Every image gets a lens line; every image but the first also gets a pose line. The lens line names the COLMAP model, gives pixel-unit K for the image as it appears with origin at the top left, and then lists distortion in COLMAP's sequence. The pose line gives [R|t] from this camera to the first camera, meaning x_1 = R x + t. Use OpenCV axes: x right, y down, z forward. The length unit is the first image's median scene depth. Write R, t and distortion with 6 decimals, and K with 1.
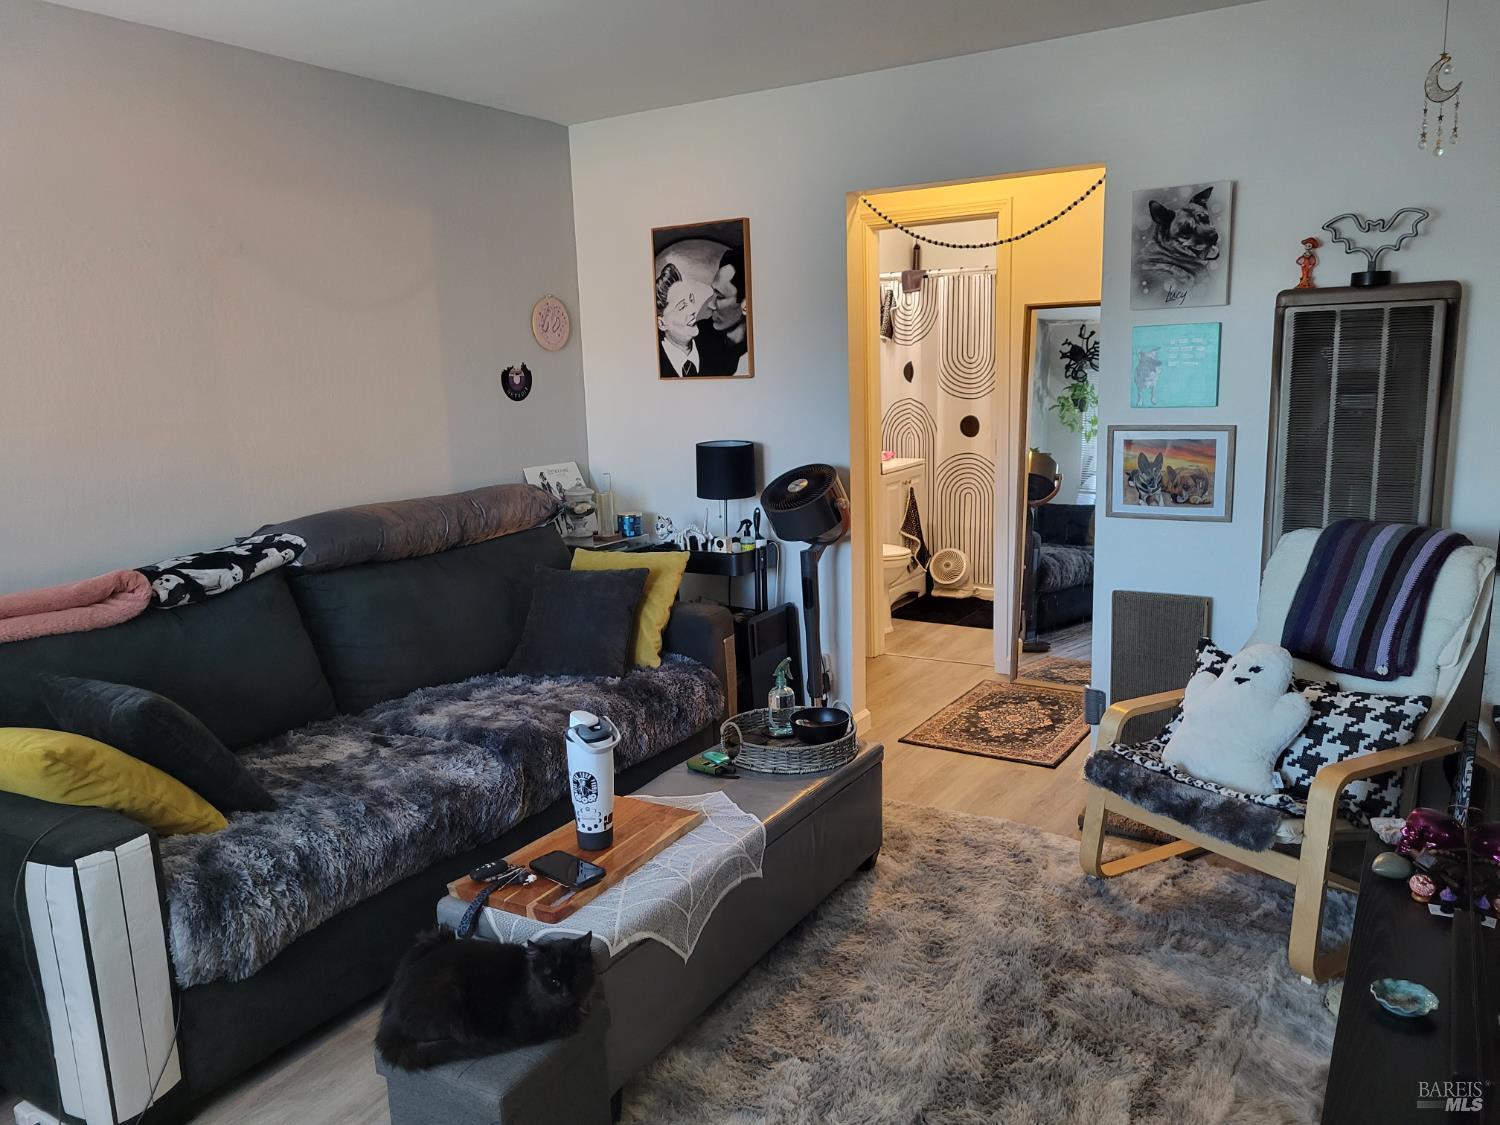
lens RADIAL K [[1147.1, 0, 752.8], [0, 1147.1, 566.1], [0, 0, 1]] dist [0.040823, -0.010467]
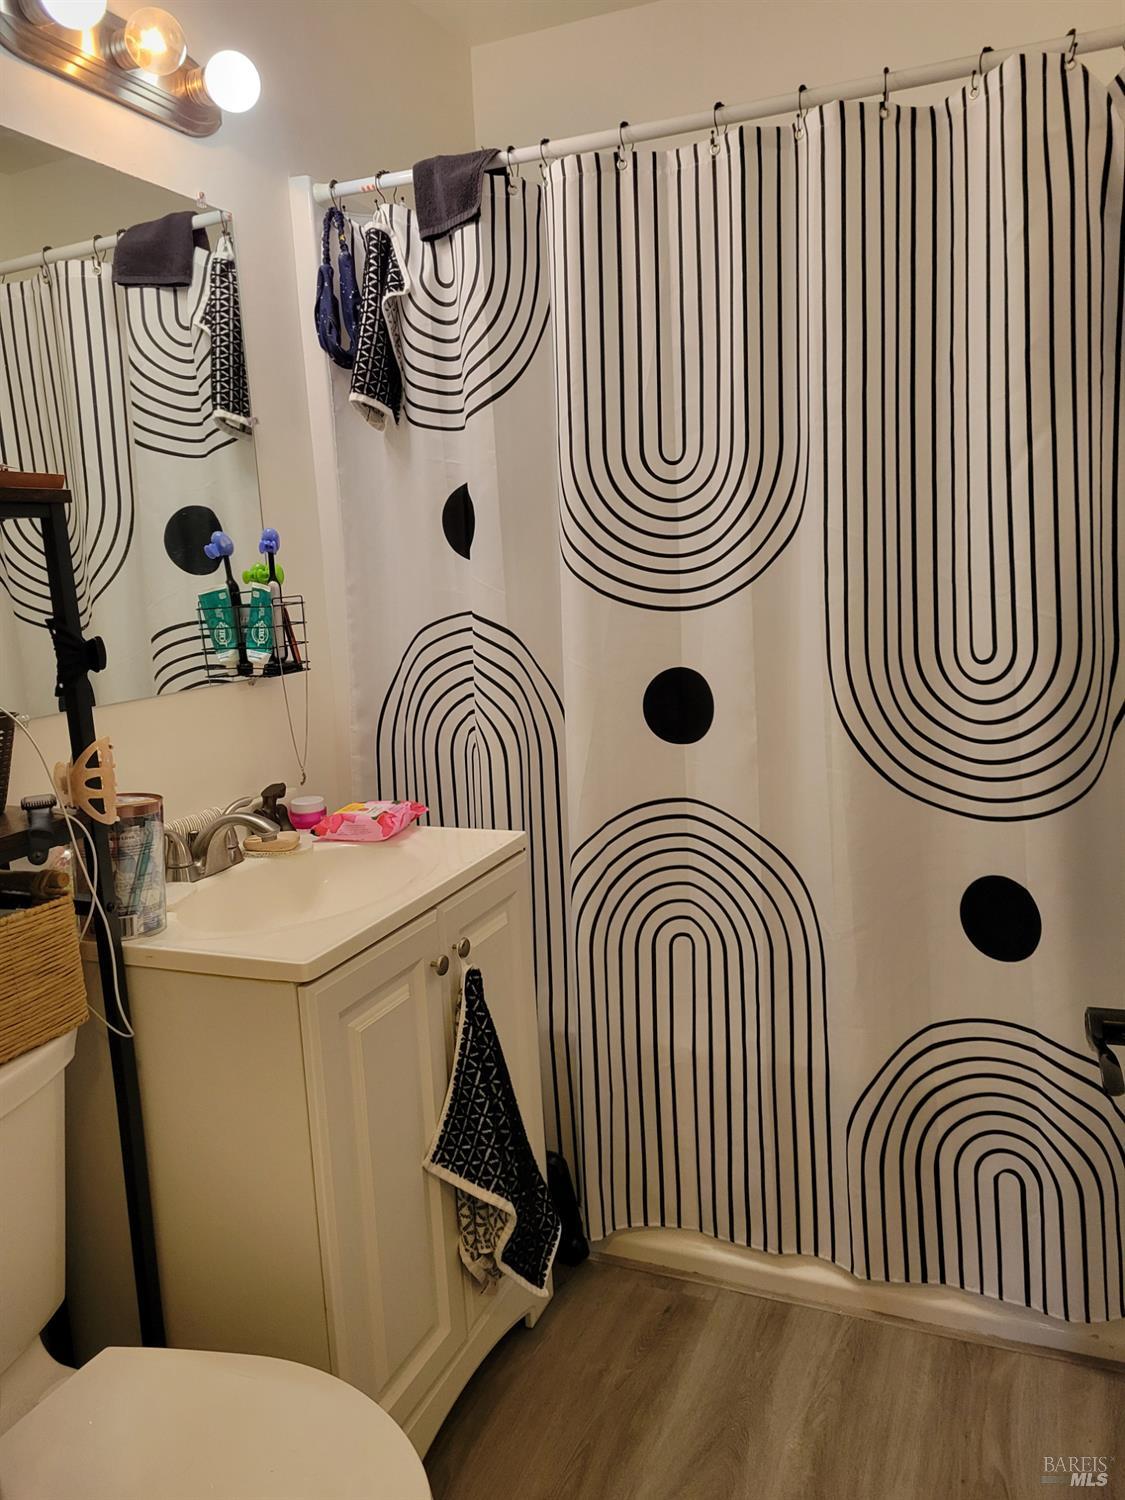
lens RADIAL K [[1147.1, 0, 562.2], [0, 1147.1, 749.5], [0, 0, 1]] dist [0.040823, -0.010467]
pose [[0.989733, -0.044550, 0.135810, 0.120606], [0.046793, 0.998815, -0.013366, -0.107628], [-0.135054, 0.019584, 0.990645, 0.719238]]
